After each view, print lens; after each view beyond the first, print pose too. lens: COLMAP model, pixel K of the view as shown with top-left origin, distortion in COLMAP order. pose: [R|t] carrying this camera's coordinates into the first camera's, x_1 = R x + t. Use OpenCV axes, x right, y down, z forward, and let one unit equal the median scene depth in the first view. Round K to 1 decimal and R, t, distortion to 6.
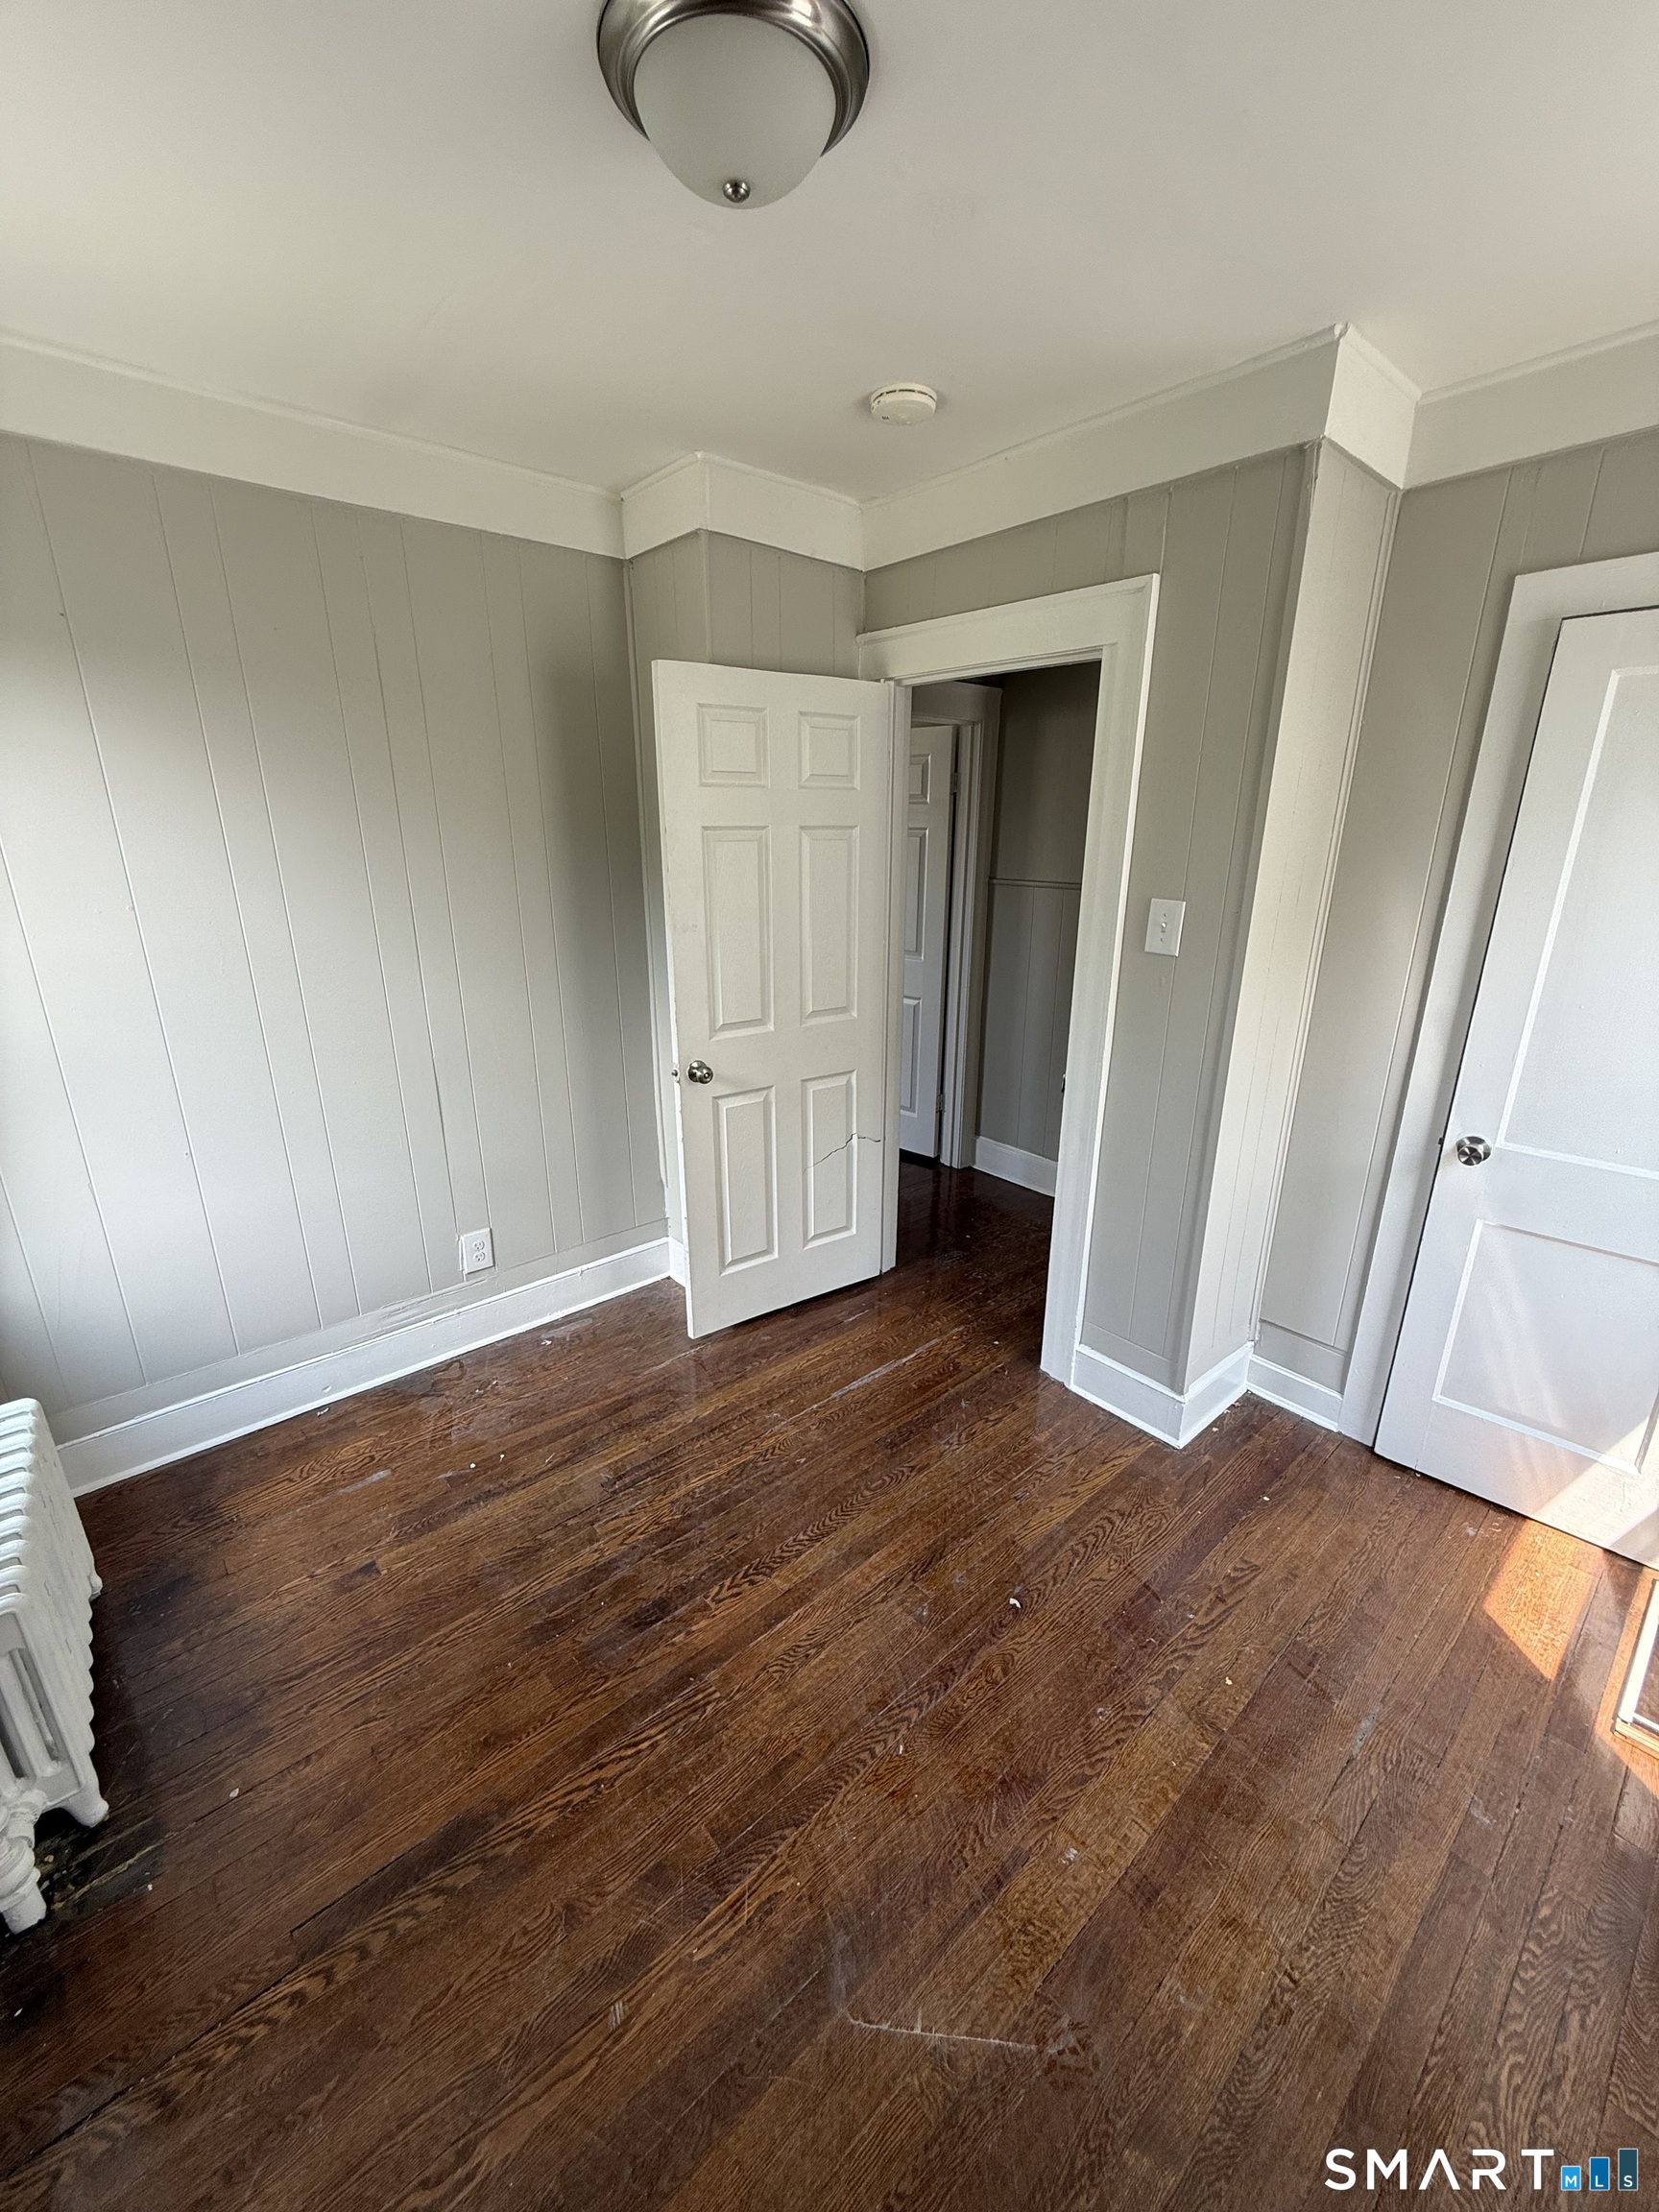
lens RADIAL K [[882.4, 0, 828.3], [0, 882.4, 1101.2], [0, 0, 1]] dist [0.001006, 0.000595]
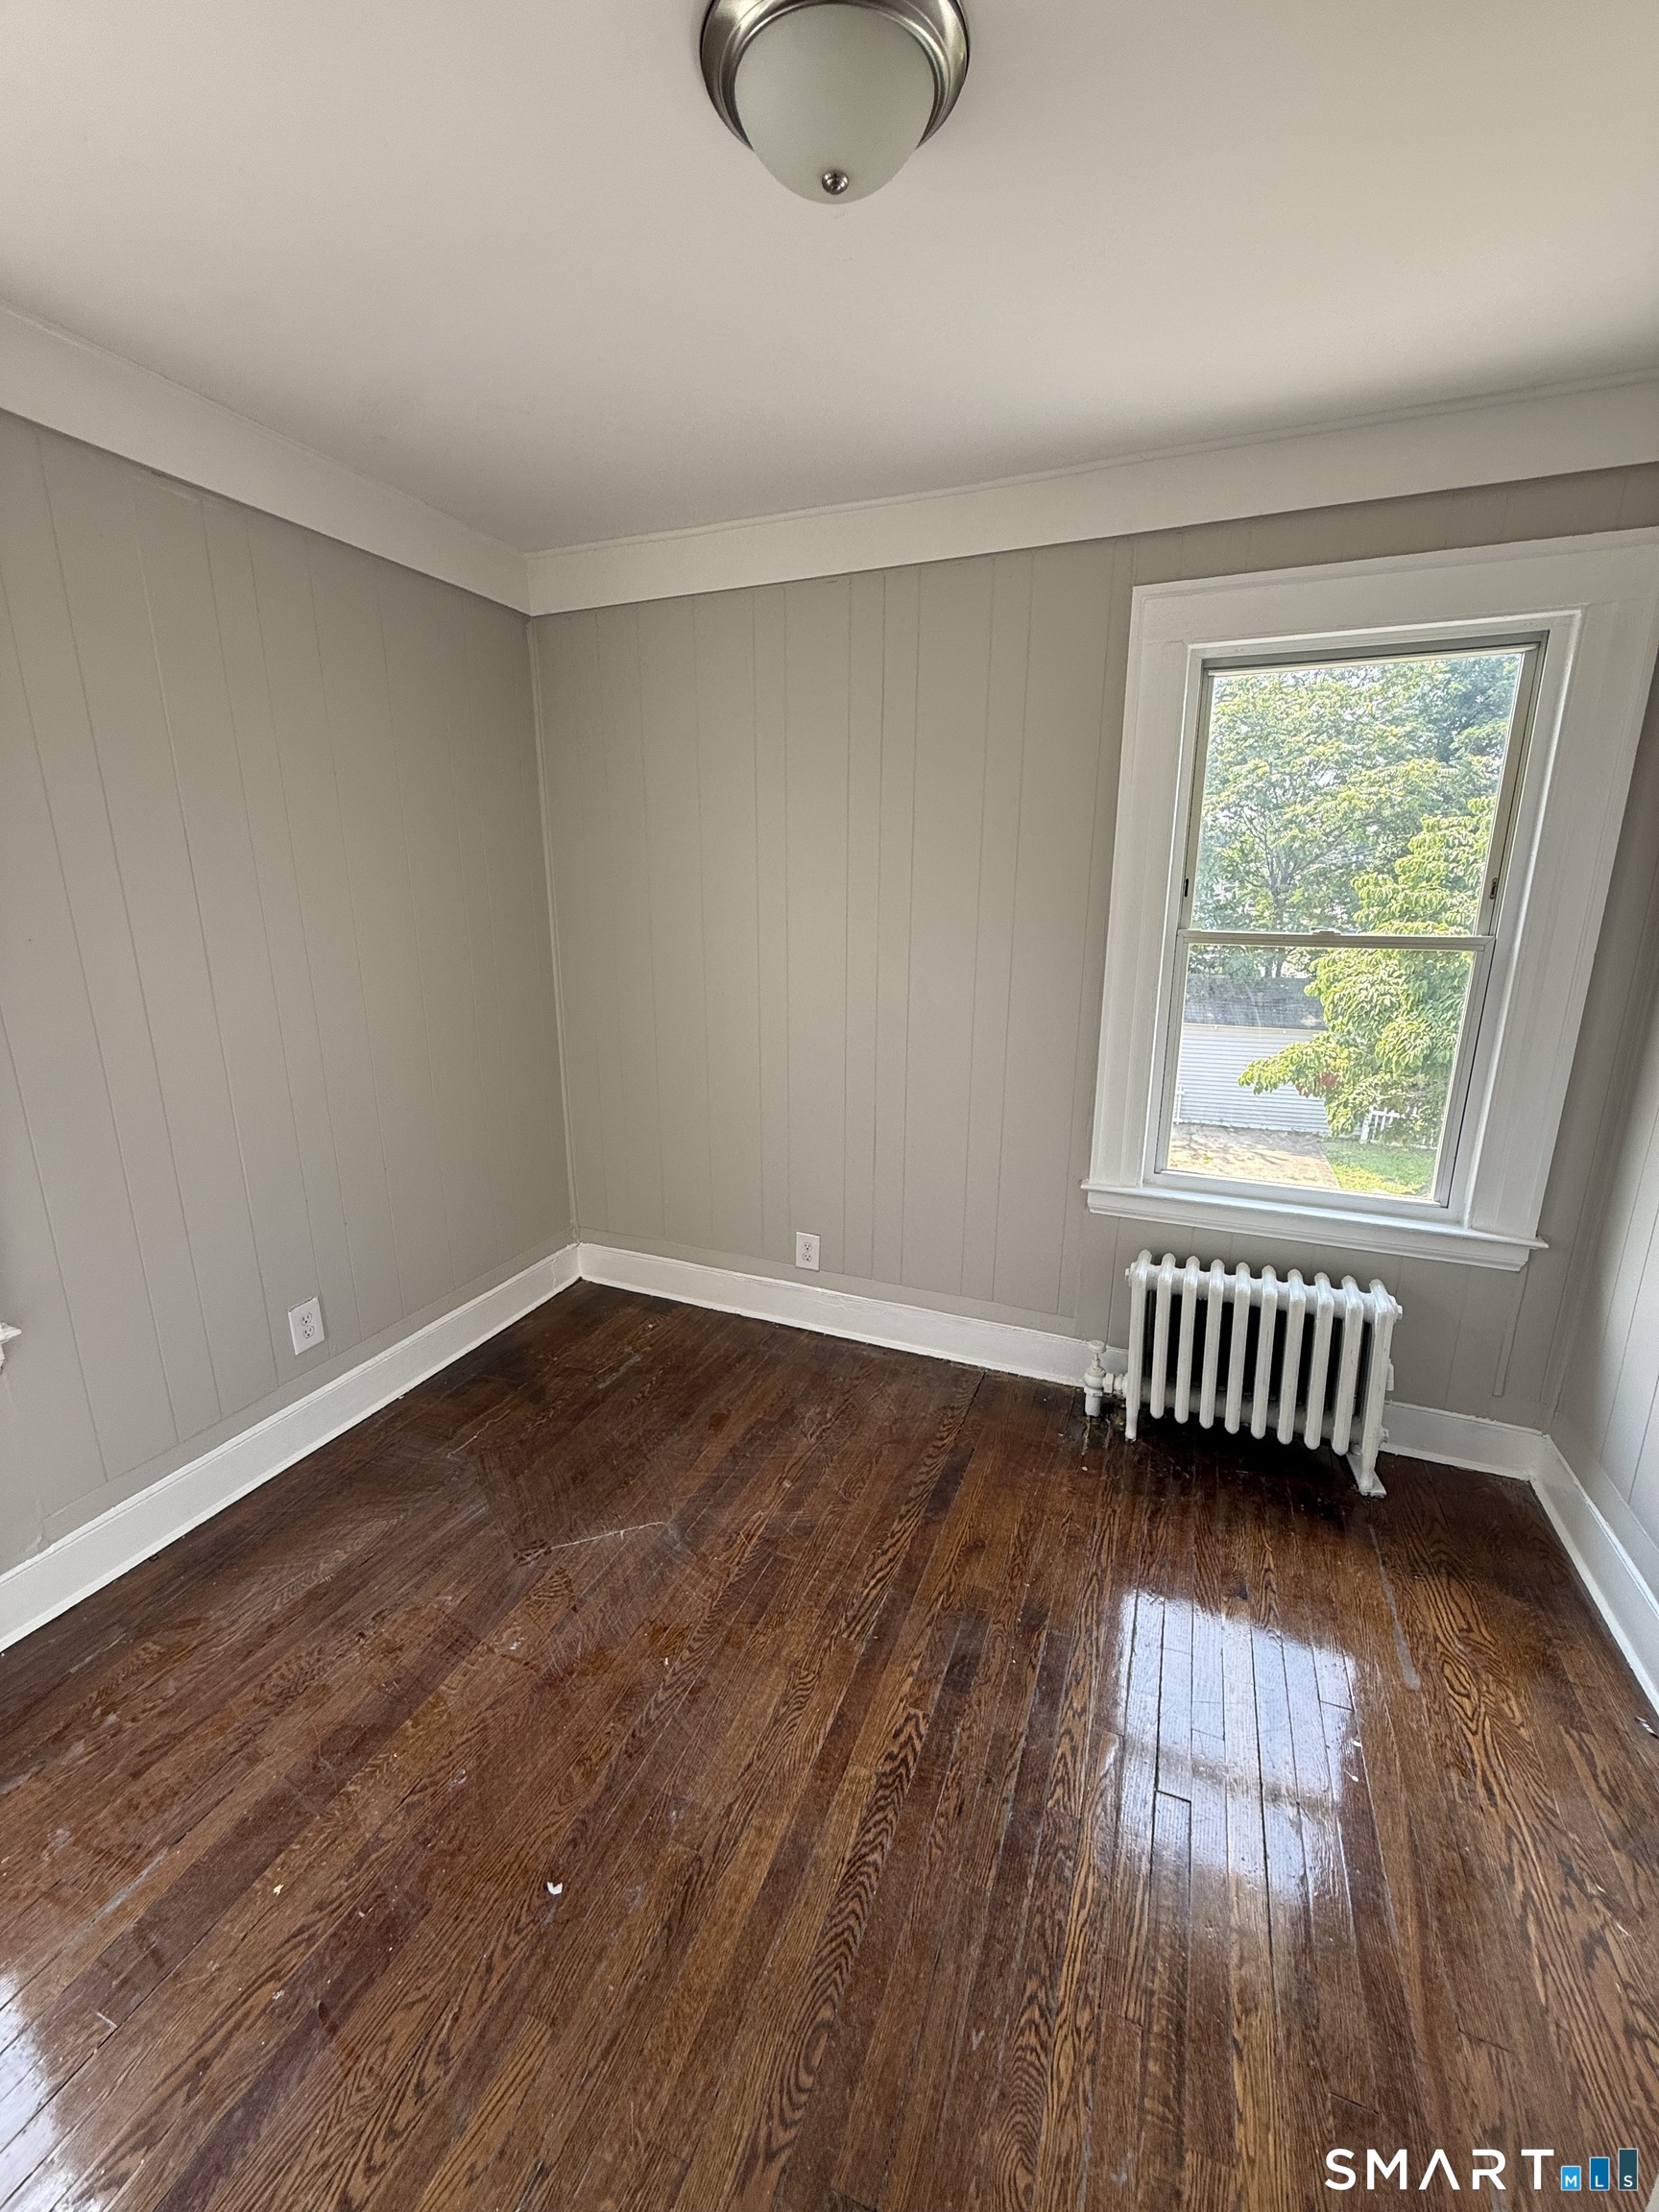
lens RADIAL K [[882.4, 0, 828.3], [0, 882.4, 1101.2], [0, 0, 1]] dist [0.001006, 0.000595]
pose [[-0.894306, 0.103107, -0.435414, 0.276305], [-0.139242, 0.860647, 0.489795, -0.384834], [0.425239, 0.498655, -0.755325, 1.405575]]
